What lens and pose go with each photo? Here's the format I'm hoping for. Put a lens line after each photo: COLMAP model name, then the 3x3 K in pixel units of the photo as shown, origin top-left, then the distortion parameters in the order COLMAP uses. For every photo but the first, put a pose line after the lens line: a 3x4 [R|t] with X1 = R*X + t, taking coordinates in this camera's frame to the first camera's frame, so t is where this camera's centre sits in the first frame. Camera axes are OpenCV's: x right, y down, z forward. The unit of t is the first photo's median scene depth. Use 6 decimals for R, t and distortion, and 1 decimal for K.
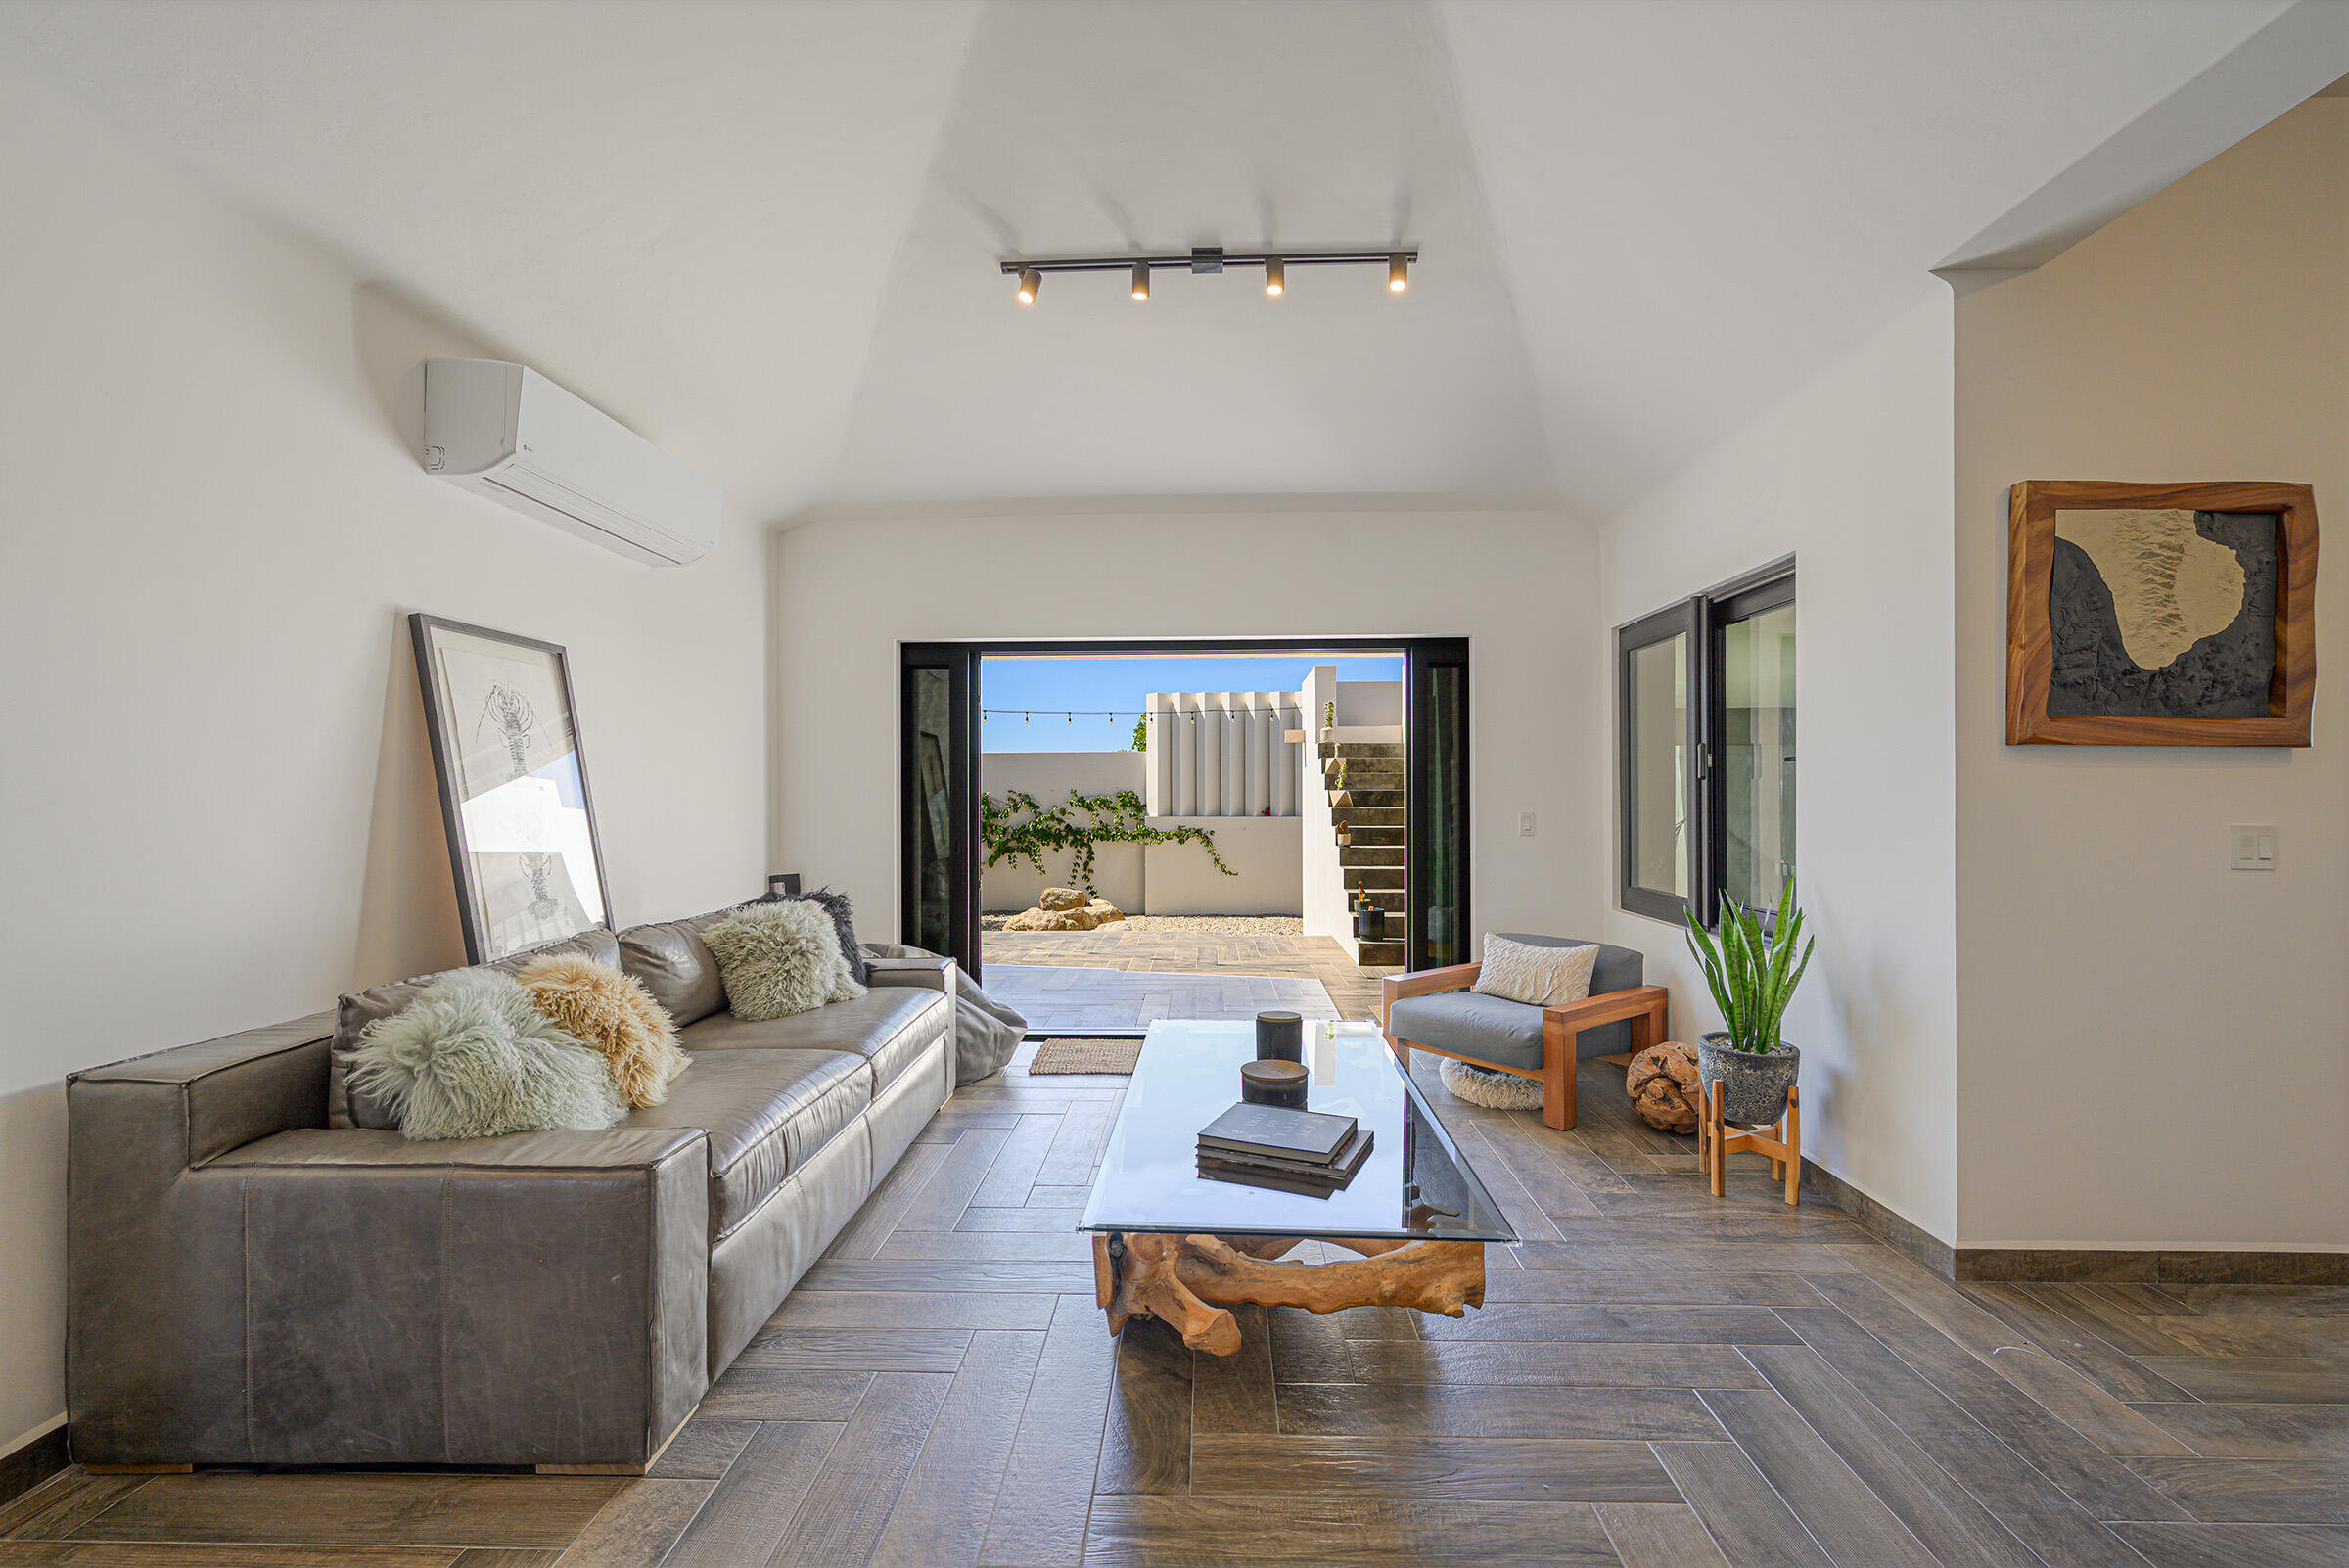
lens RADIAL K [[989.4, 0, 1174.5], [0, 989.4, 784.0], [0, 0, 1]] dist [-0.002781, -0.000018]
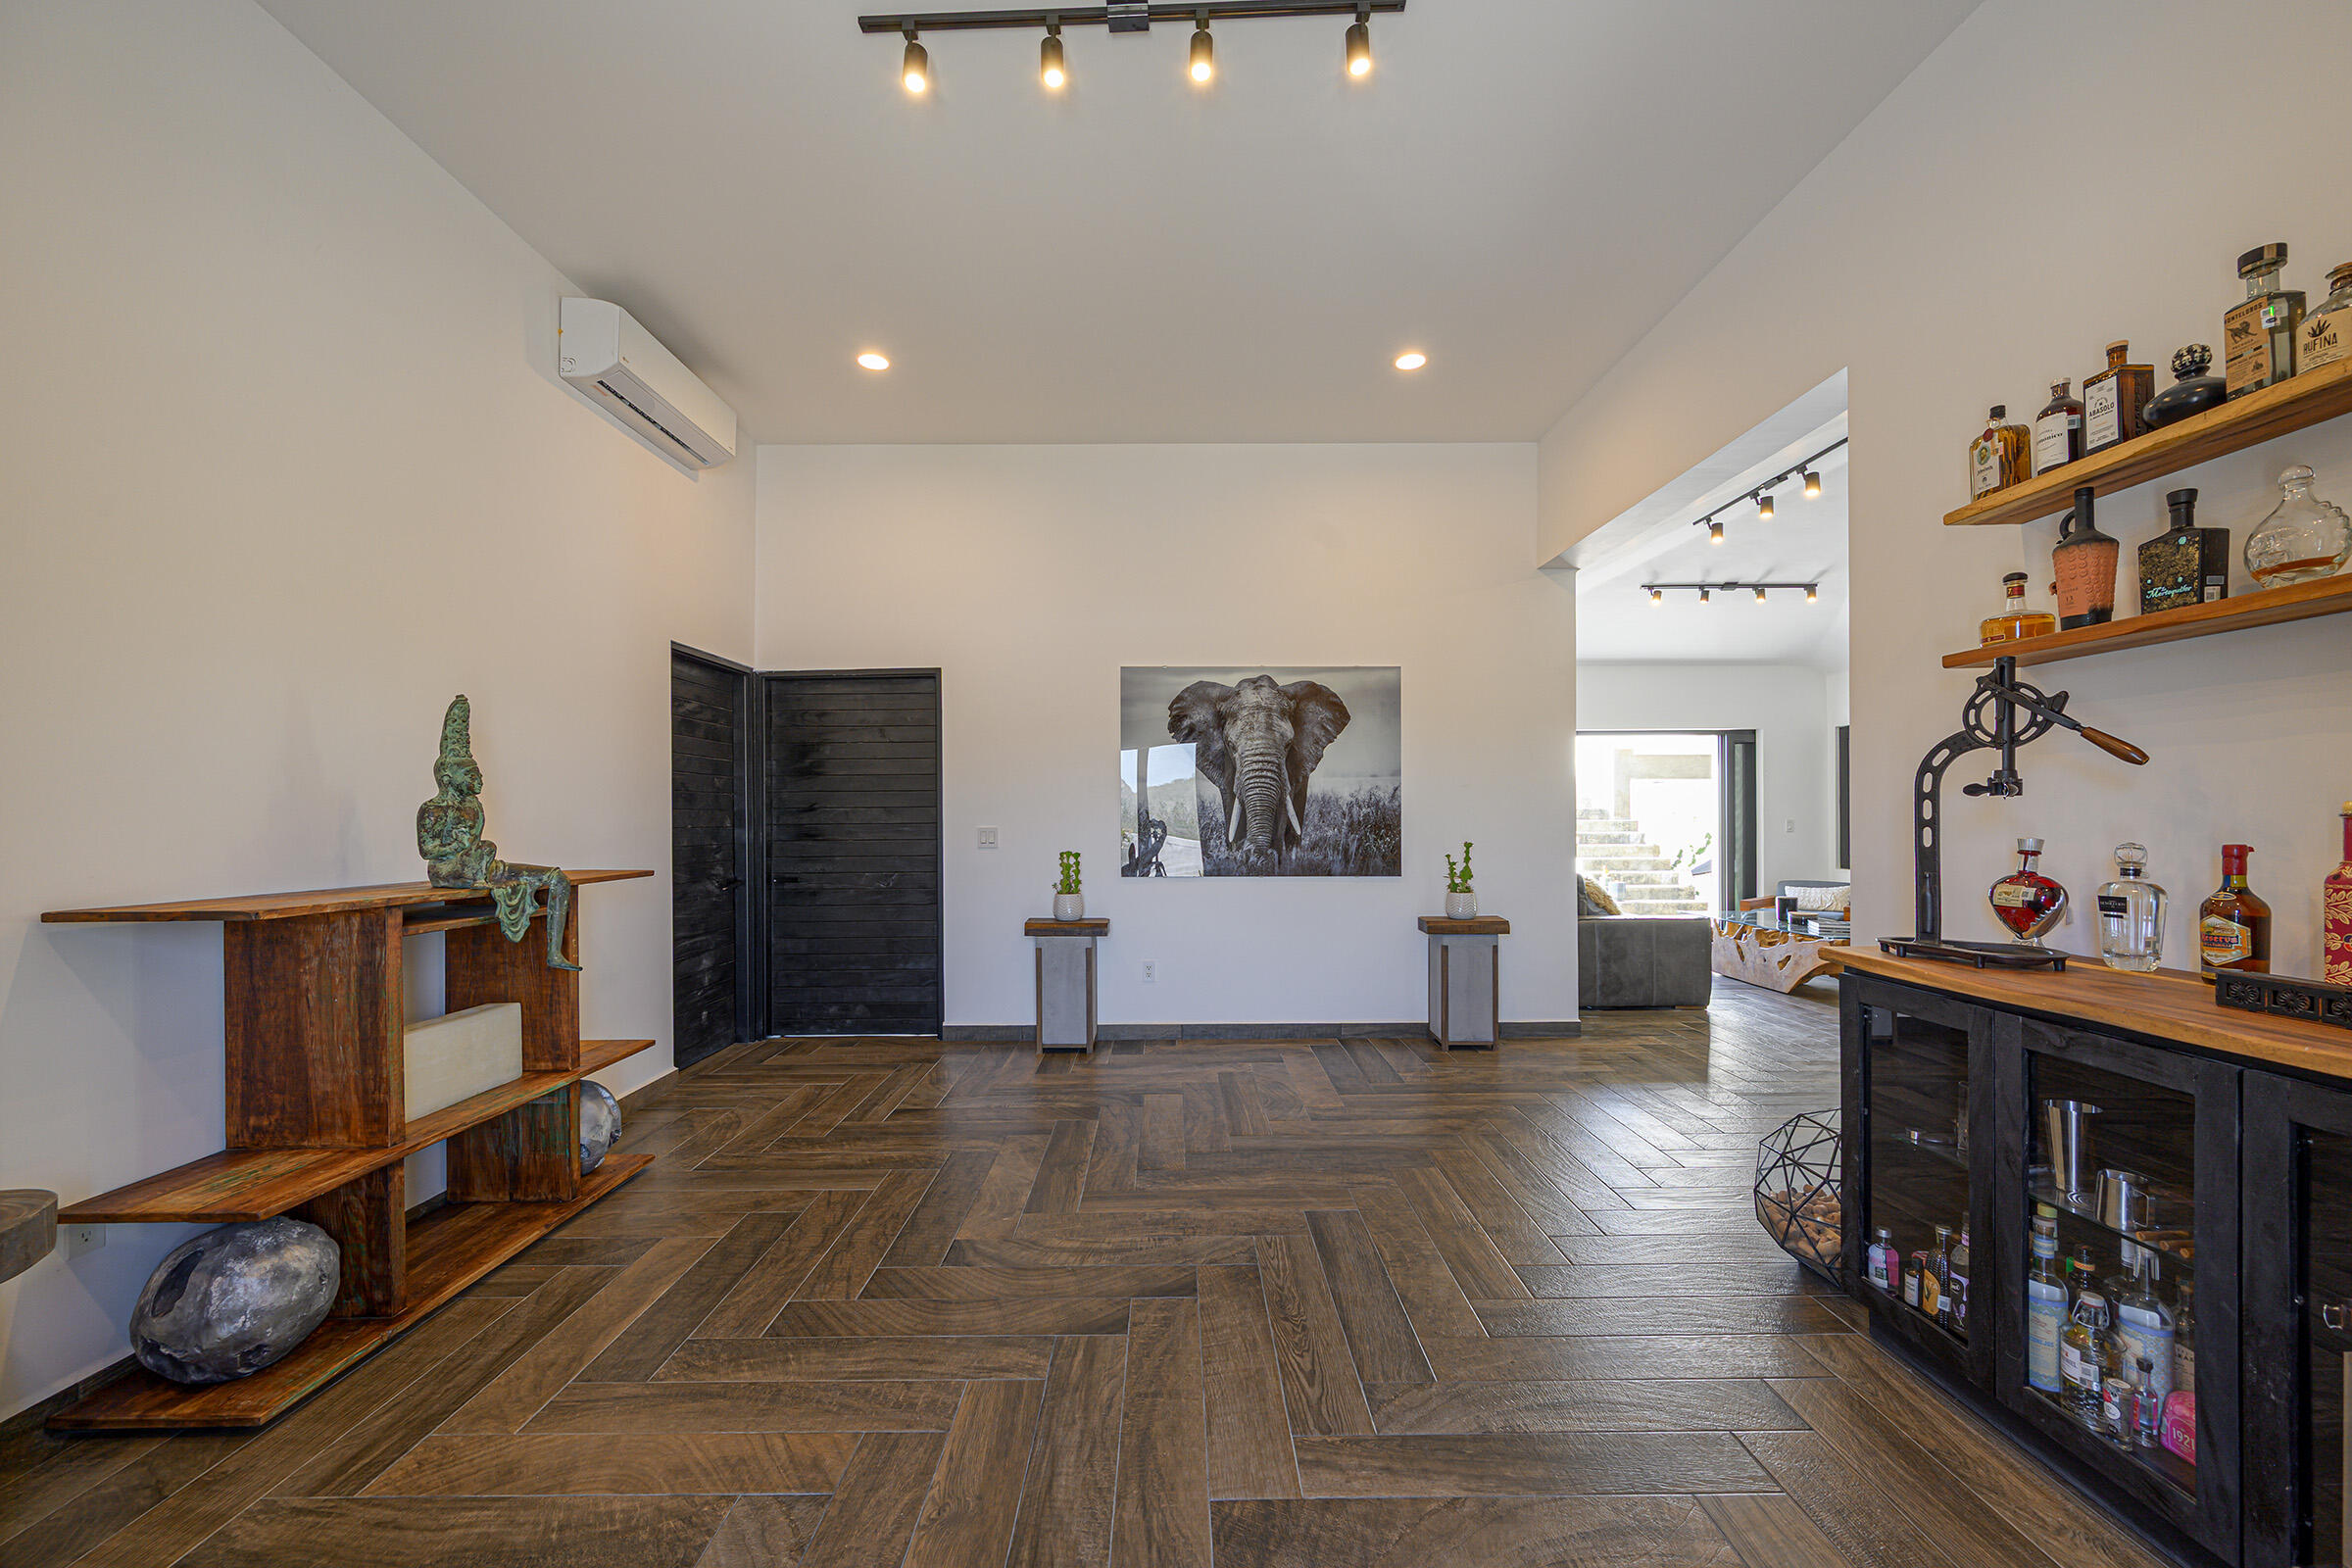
lens RADIAL K [[930.3, 0, 1178.6], [0, 930.3, 805.7], [0, 0, 1]] dist [0.000306, 0.000033]
pose [[0.999473, -0.000833, 0.032457, -1.377425], [0.000708, 0.999992, 0.003855, -0.011392], [-0.032460, -0.003830, 0.999466, -1.206591]]
